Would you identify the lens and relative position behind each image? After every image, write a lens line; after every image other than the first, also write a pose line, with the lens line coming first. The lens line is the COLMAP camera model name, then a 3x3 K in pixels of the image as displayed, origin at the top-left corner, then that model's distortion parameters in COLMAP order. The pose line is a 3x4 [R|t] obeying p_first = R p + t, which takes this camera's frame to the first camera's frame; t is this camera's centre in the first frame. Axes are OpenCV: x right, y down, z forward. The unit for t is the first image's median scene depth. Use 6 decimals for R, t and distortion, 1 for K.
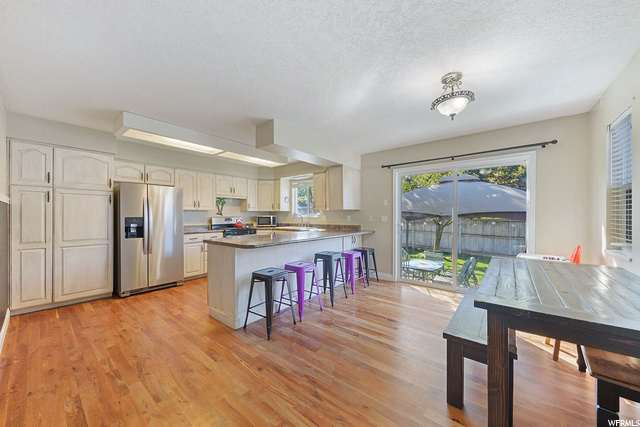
lens RADIAL K [[232.7, 0, 322.4], [0, 232.7, 214.1], [0, 0, 1]] dist [-0.003074, -0.000715]
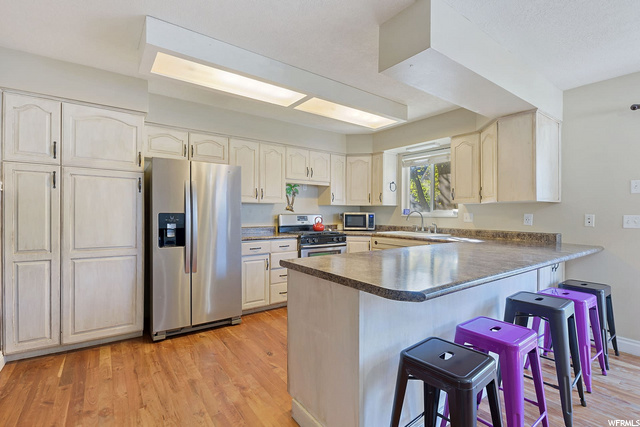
lens RADIAL K [[299.1, 0, 319.7], [0, 299.1, 213.3], [0, 0, 1]] dist [0.001919, 0.000847]
pose [[0.965155, 0.010317, -0.261475, -0.213697], [-0.008018, 0.999919, 0.009857, 0.002800], [0.261556, -0.007418, 0.965160, 0.322614]]
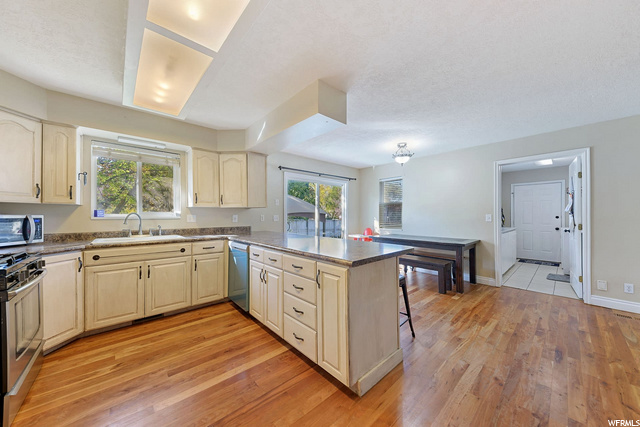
lens RADIAL K [[223.2, 0, 319.0], [0, 223.2, 212.0], [0, 0, 1]] dist [0.000504, -0.000021]
pose [[0.155377, 0.012094, 0.987781, -0.804875], [-0.009707, 0.999895, -0.010715, 0.002699], [-0.987808, -0.007923, 0.155478, 0.798613]]
